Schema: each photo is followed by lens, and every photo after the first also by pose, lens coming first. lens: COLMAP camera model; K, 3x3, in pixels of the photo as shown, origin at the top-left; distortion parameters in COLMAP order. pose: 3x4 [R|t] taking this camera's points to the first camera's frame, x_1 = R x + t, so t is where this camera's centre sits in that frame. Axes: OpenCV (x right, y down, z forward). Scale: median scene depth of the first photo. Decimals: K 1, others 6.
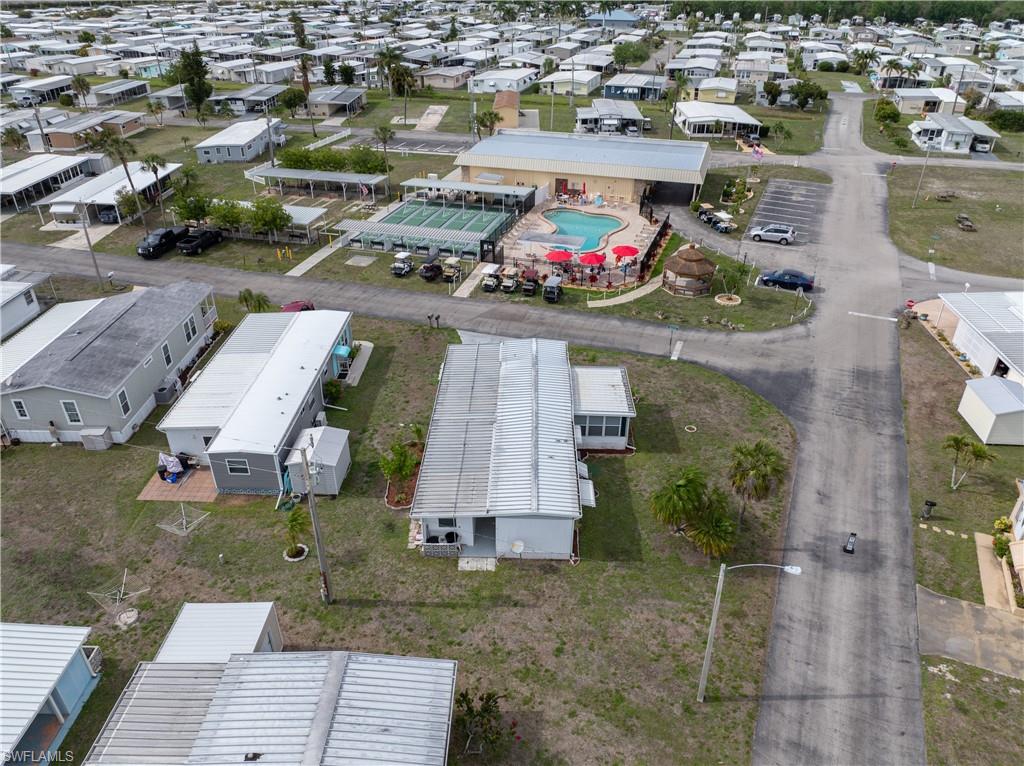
lens RADIAL K [[725.4, 0, 523.7], [0, 725.4, 360.0], [0, 0, 1]] dist [-0.038629, 0.001920]
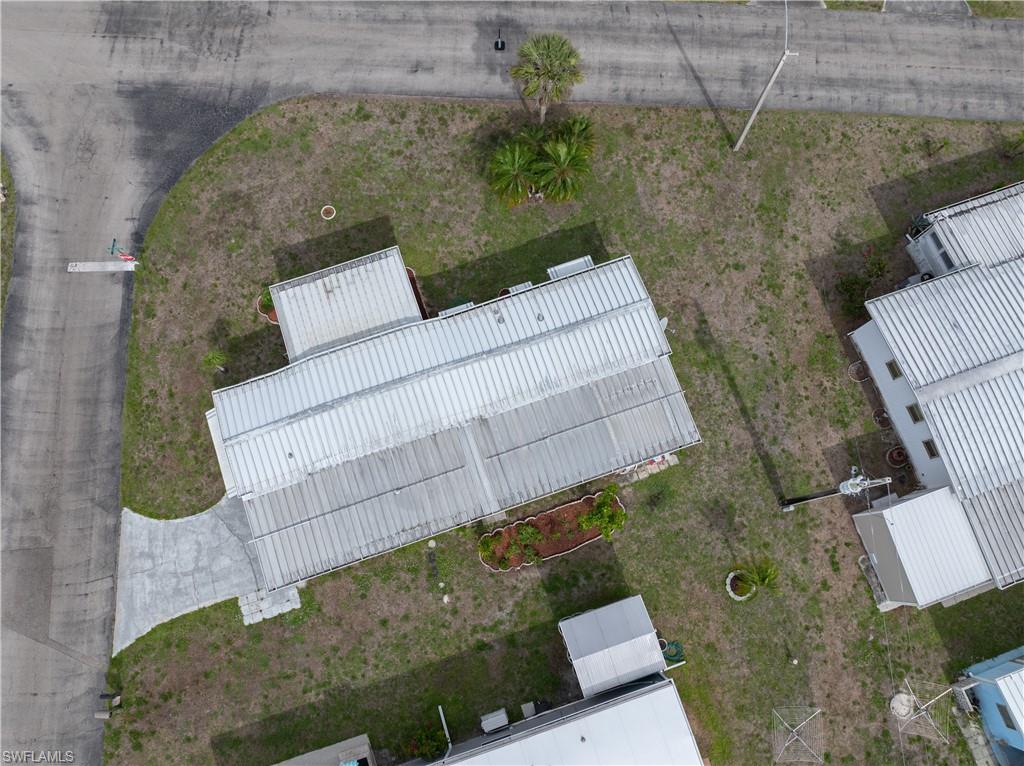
lens RADIAL K [[728.5, 0, 504.5], [0, 728.5, 379.0], [0, 0, 1]] dist [-0.040001, 0.003388]
pose [[-0.338687, -0.913627, 0.224892, -0.108252], [0.461016, 0.047223, 0.886135, -0.333306], [-0.820217, 0.403801, 0.405203, 0.437991]]
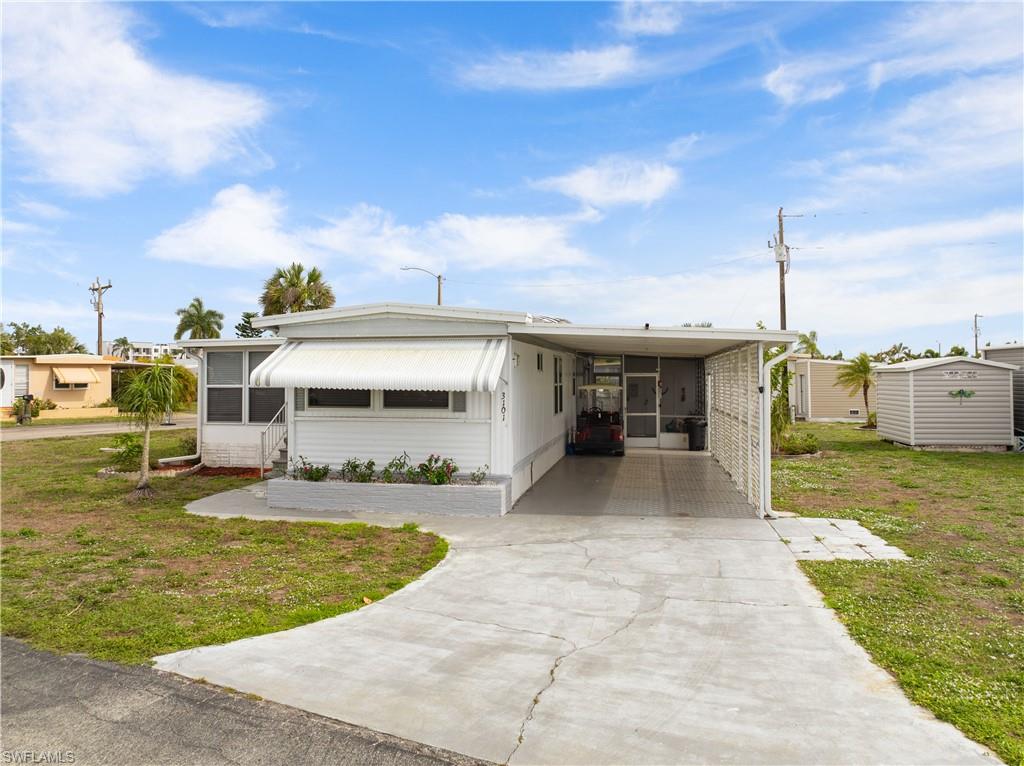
lens RADIAL K [[726.5, 0, 501.6], [0, 726.5, 381.4], [0, 0, 1]] dist [-0.038166, 0.000412]
pose [[-0.982667, -0.004417, 0.185324, -0.047119], [0.086850, 0.872240, 0.481305, -0.085624], [-0.163773, 0.489058, -0.856738, 0.919681]]
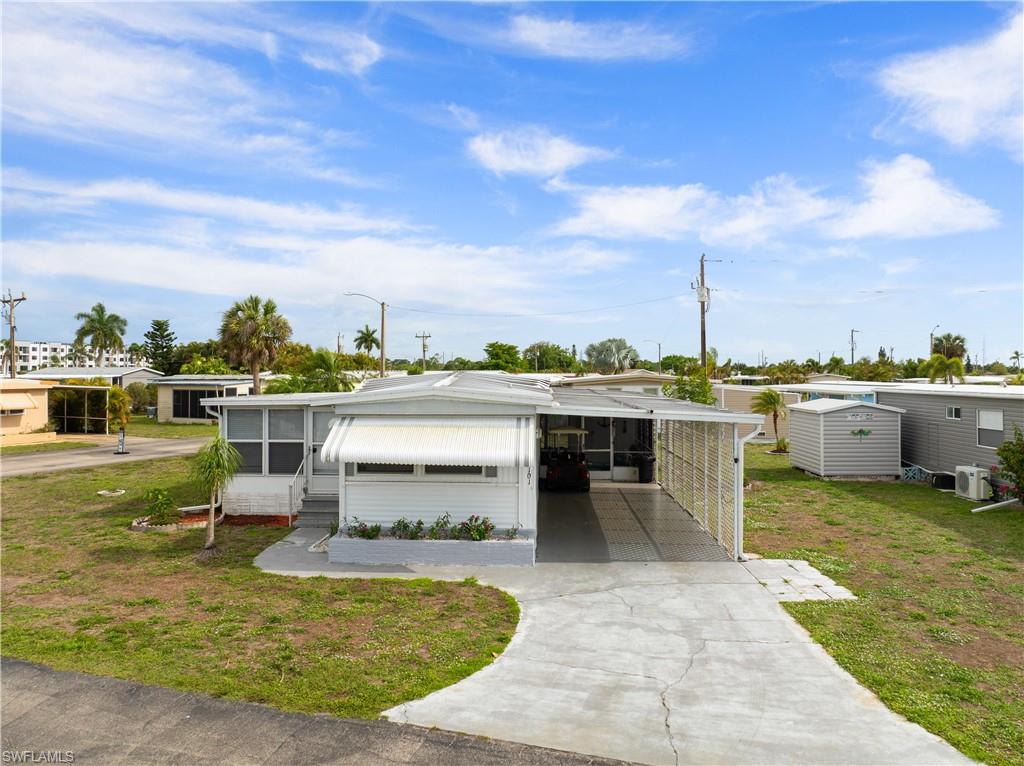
lens RADIAL K [[728.5, 0, 504.5], [0, 728.5, 379.0], [0, 0, 1]] dist [-0.040001, 0.003388]
pose [[-0.999117, -0.007062, 0.041426, -0.017083], [0.014094, 0.872369, 0.488644, -0.123035], [-0.039590, 0.488797, -0.871499, 0.944010]]
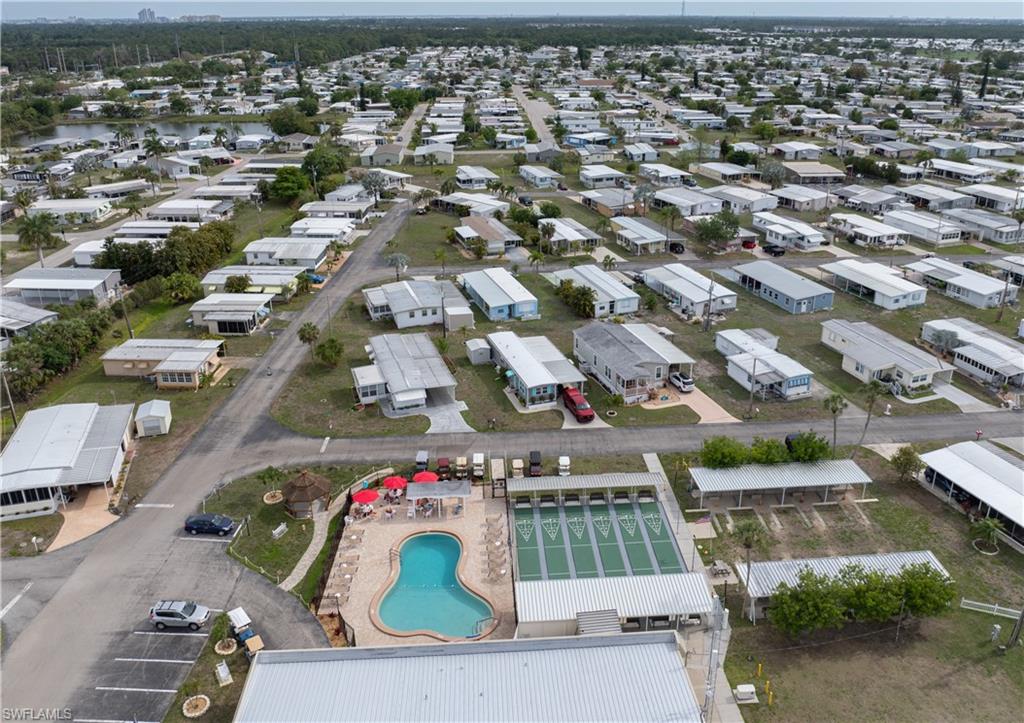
lens RADIAL K [[804.1, 0, 508.4], [0, 804.1, 316.4], [0, 0, 1]] dist [-0.039544, -0.006864]
pose [[-0.945406, 0.124948, -0.300990, 0.272108], [-0.150061, 0.652944, 0.742392, -1.250376], [0.289290, 0.747029, -0.598548, 1.620818]]
